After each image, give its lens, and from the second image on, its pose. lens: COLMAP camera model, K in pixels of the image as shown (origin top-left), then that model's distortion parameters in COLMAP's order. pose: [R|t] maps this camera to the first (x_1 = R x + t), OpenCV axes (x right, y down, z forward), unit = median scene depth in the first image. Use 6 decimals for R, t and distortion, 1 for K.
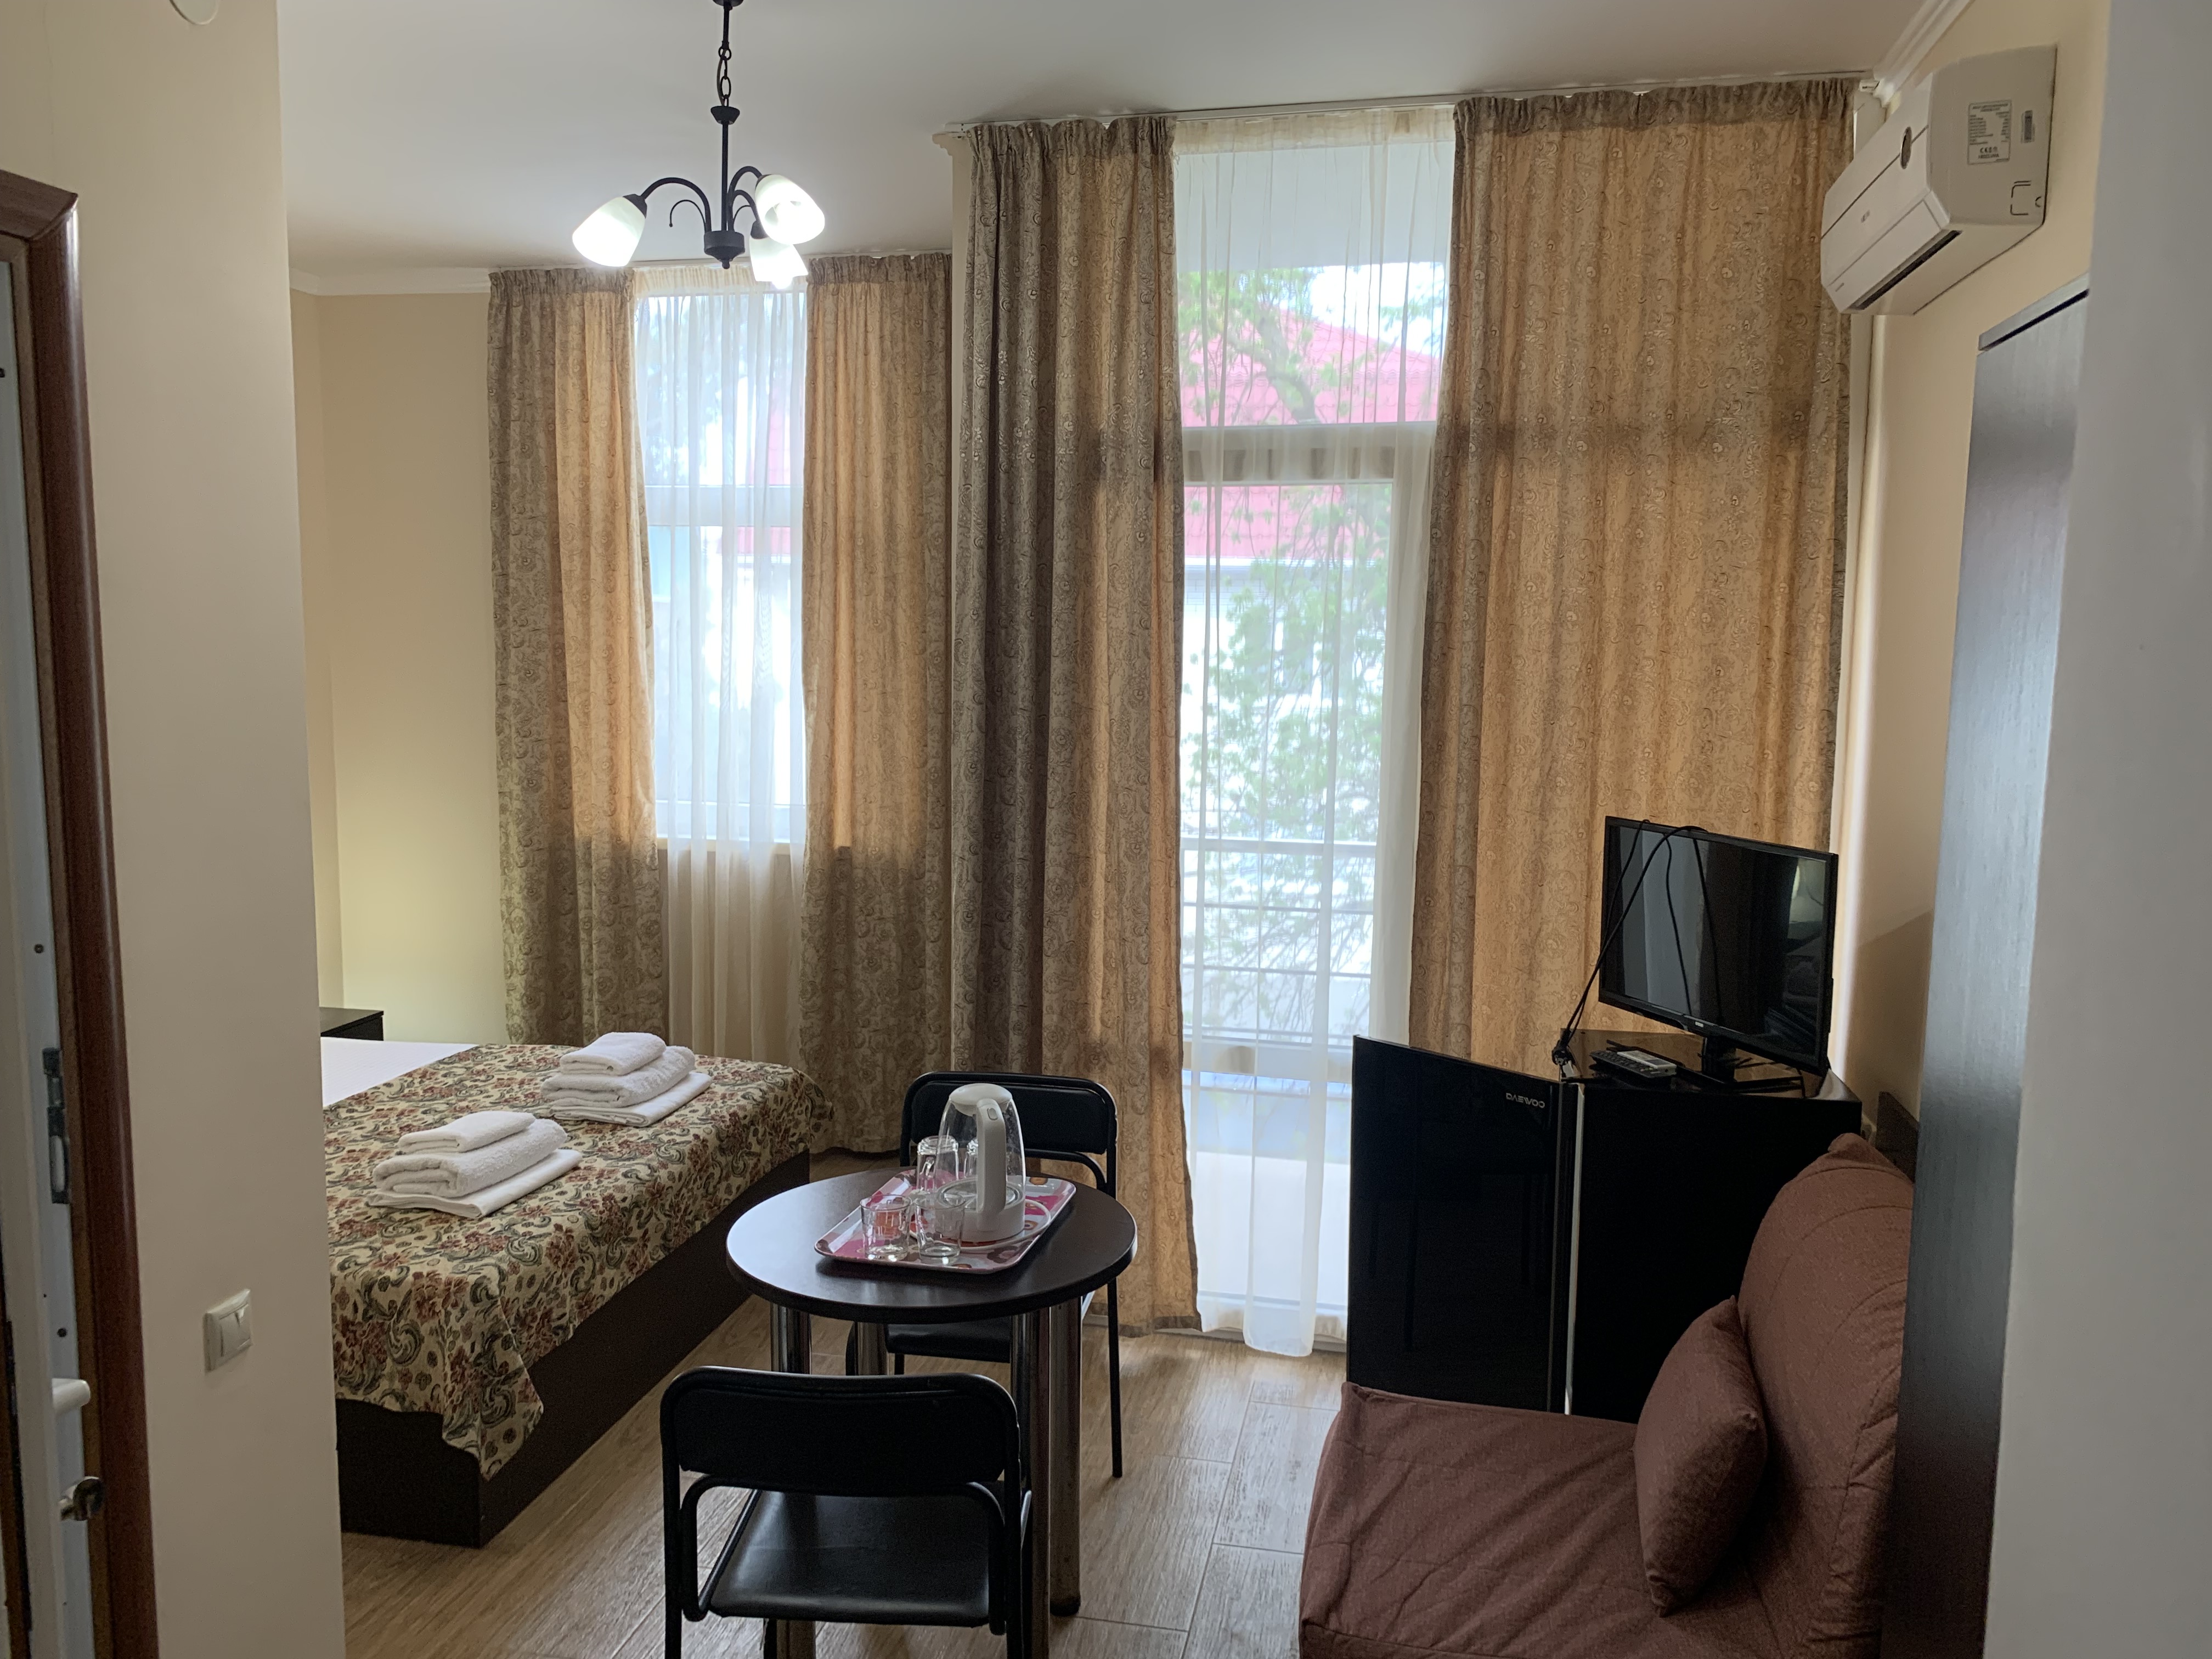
lens RADIAL K [[1672.0, 0, 1105.9], [0, 1672.0, 825.1], [0, 0, 1]] dist [0.043712, -0.069509]
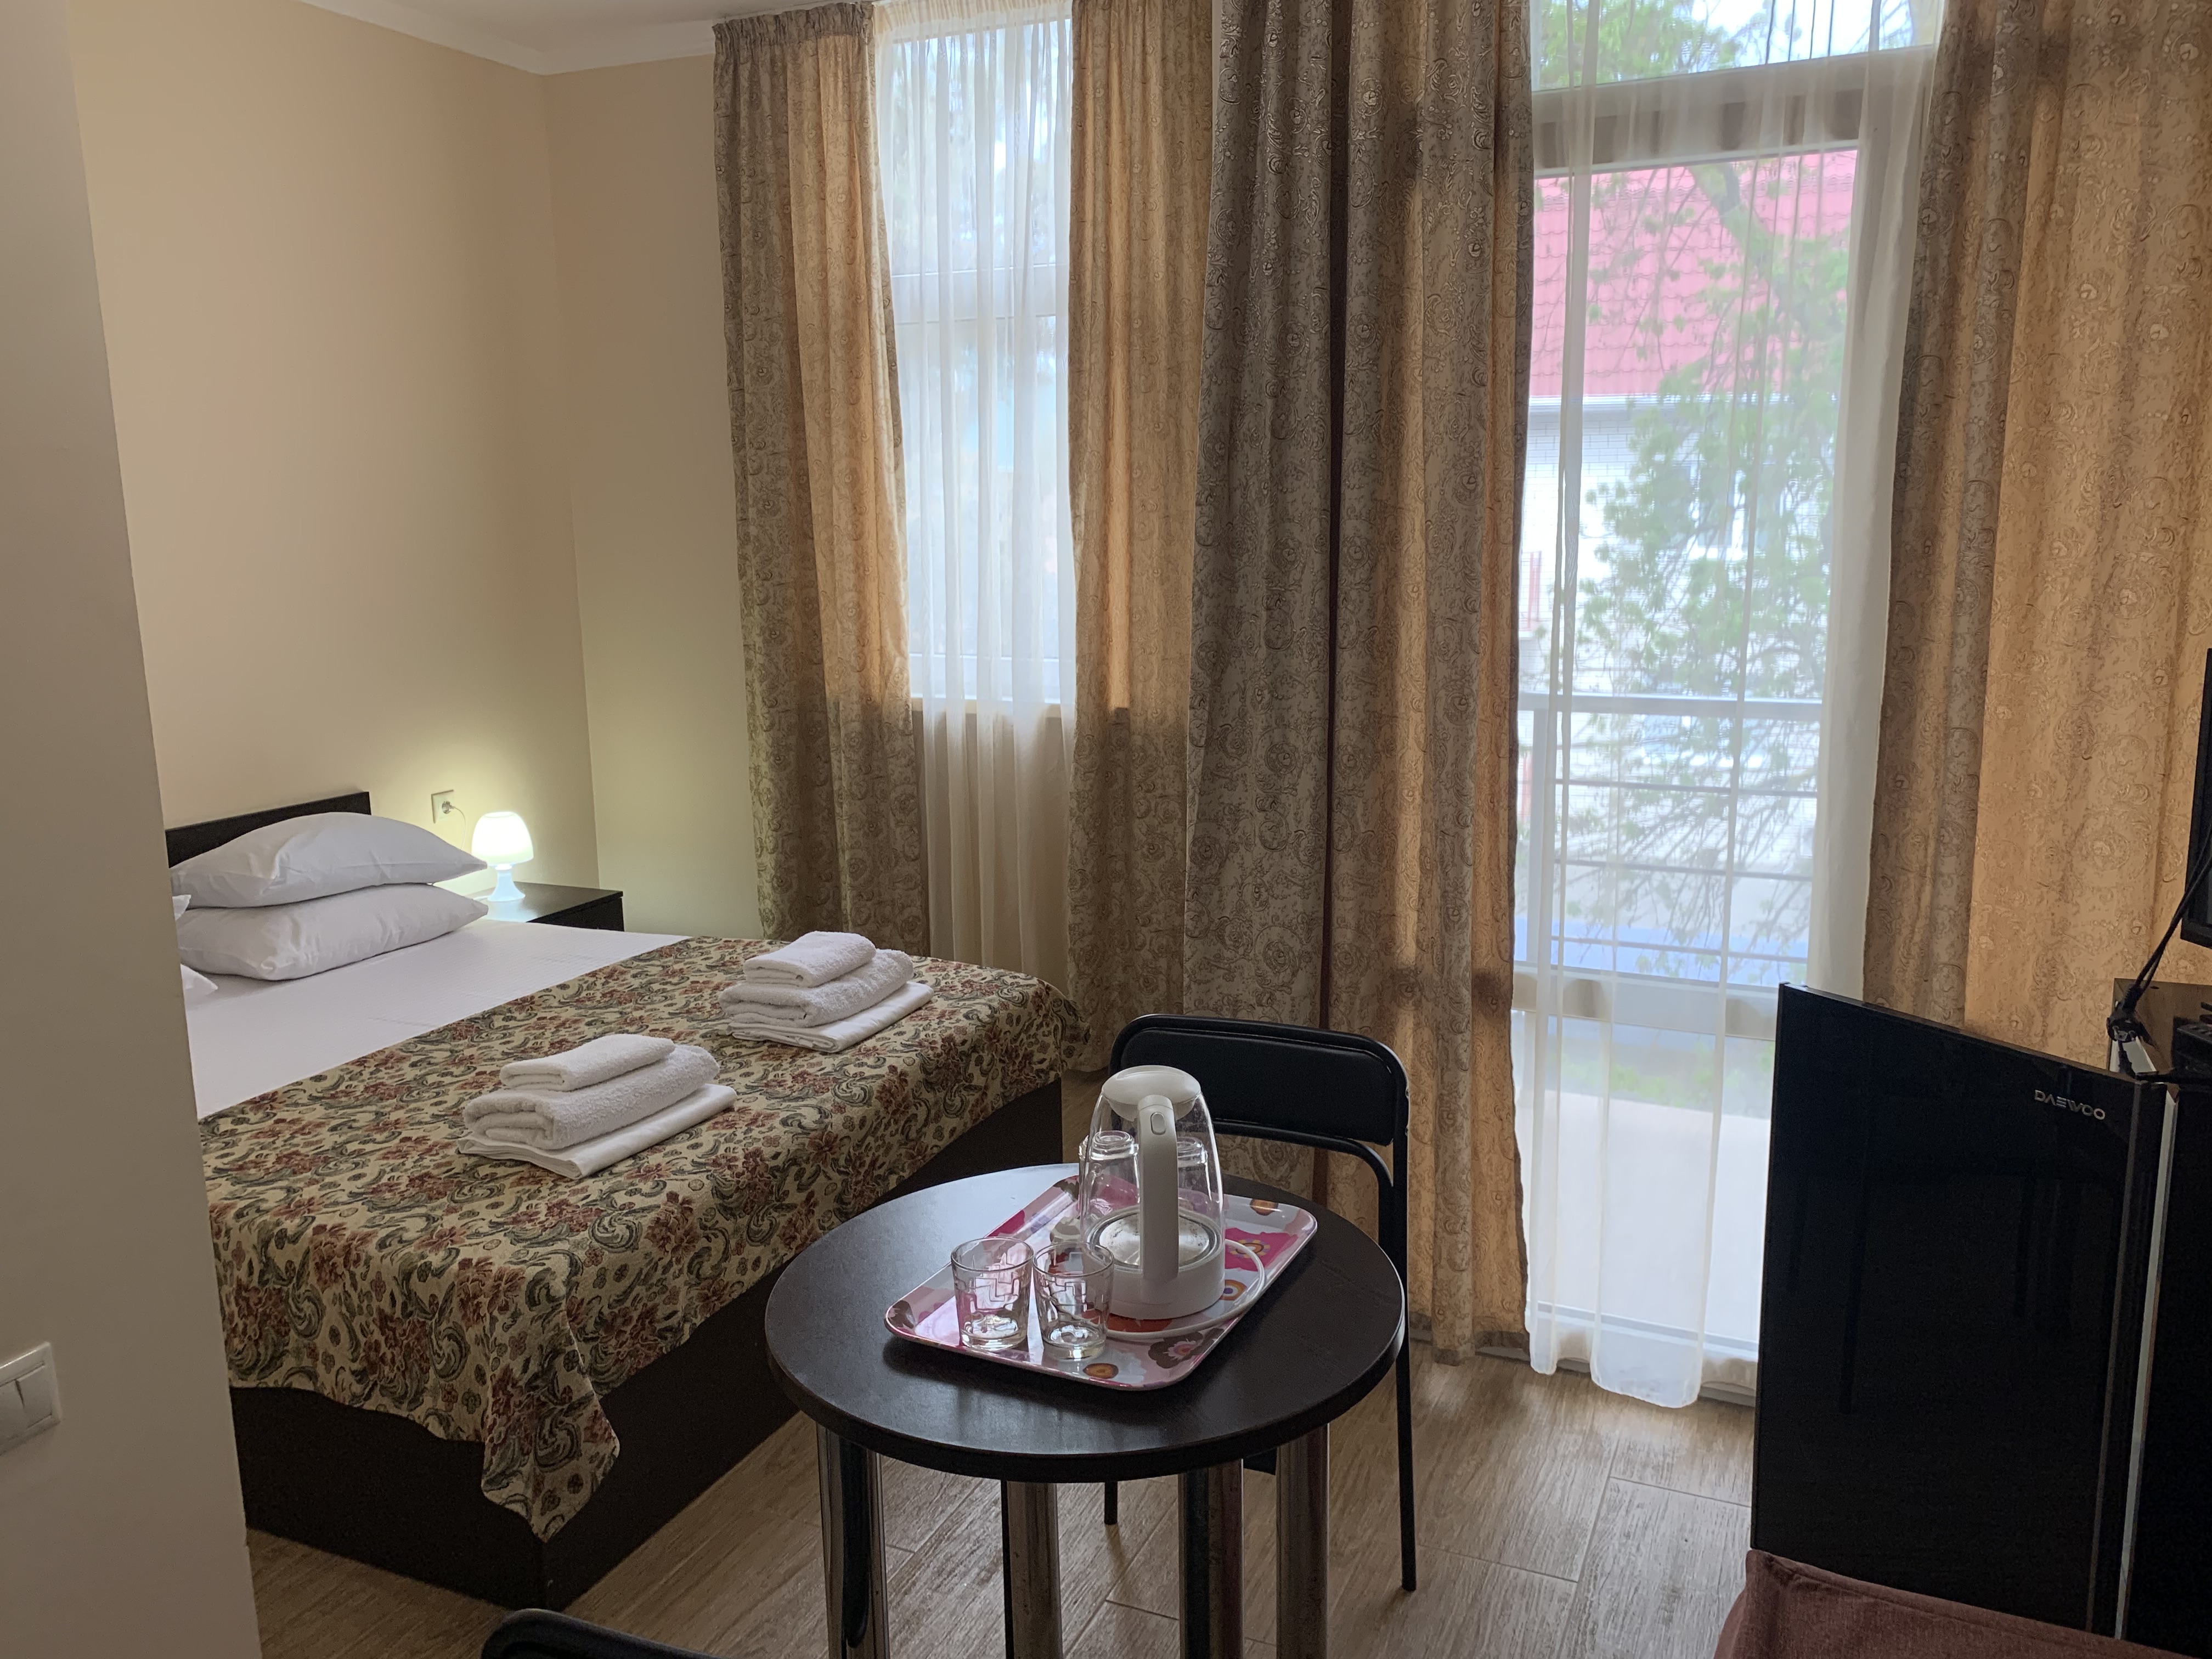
lens RADIAL K [[1672.0, 0, 1138.6], [0, 1672.0, 819.7], [0, 0, 1]] dist [0.043712, -0.069509]
pose [[0.977090, 0.013453, -0.212399, 0.036599], [0.002257, 0.997289, 0.073550, 0.010421], [0.212813, -0.072344, 0.974411, 0.270653]]
